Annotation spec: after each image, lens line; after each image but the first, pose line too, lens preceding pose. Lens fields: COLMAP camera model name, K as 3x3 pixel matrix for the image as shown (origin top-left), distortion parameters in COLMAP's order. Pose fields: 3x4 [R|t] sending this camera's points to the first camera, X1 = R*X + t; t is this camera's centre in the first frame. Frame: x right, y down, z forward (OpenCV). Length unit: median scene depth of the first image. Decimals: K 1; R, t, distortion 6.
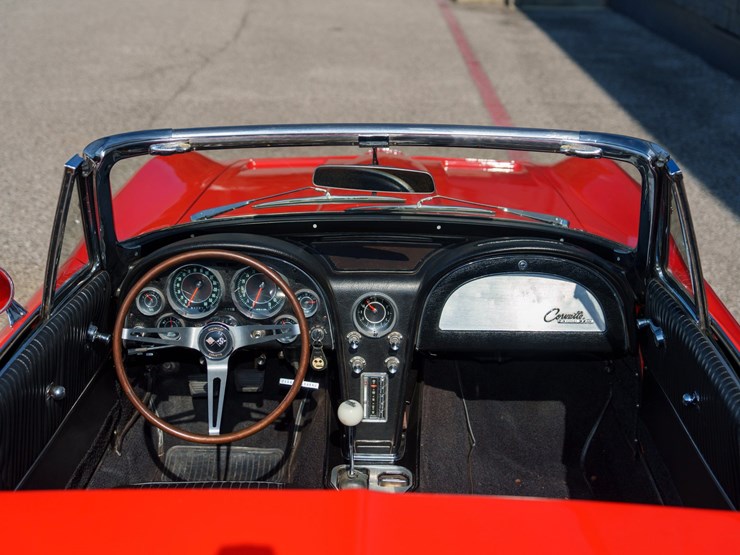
lens RADIAL K [[998.3, 0, 370.0], [0, 998.3, 277.5], [0, 0, 1]] dist [0.005849, 0.024001]
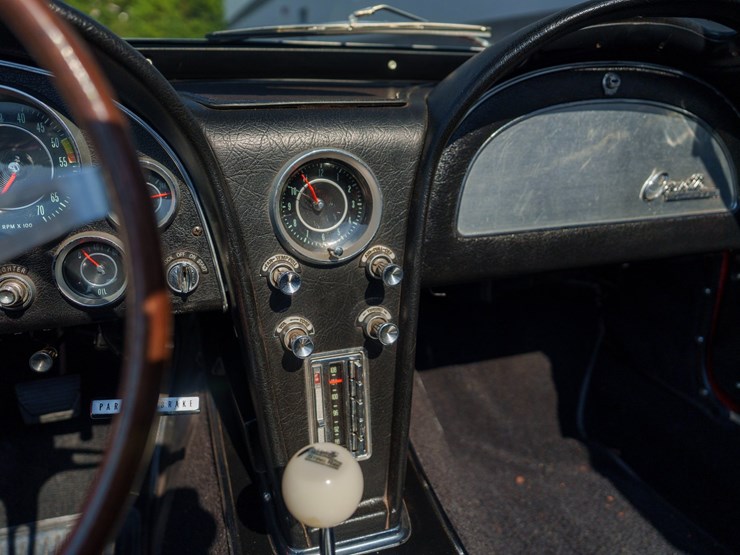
lens RADIAL K [[563.7, 0, 370.0], [0, 563.7, 277.5], [0, 0, 1]] dist [-0.007947, -0.006778]
pose [[0.950665, -0.109642, 0.290198, -0.047176], [0.114186, 0.993459, 0.001280, 0.066627], [-0.288440, 0.031920, 0.956966, 0.770642]]
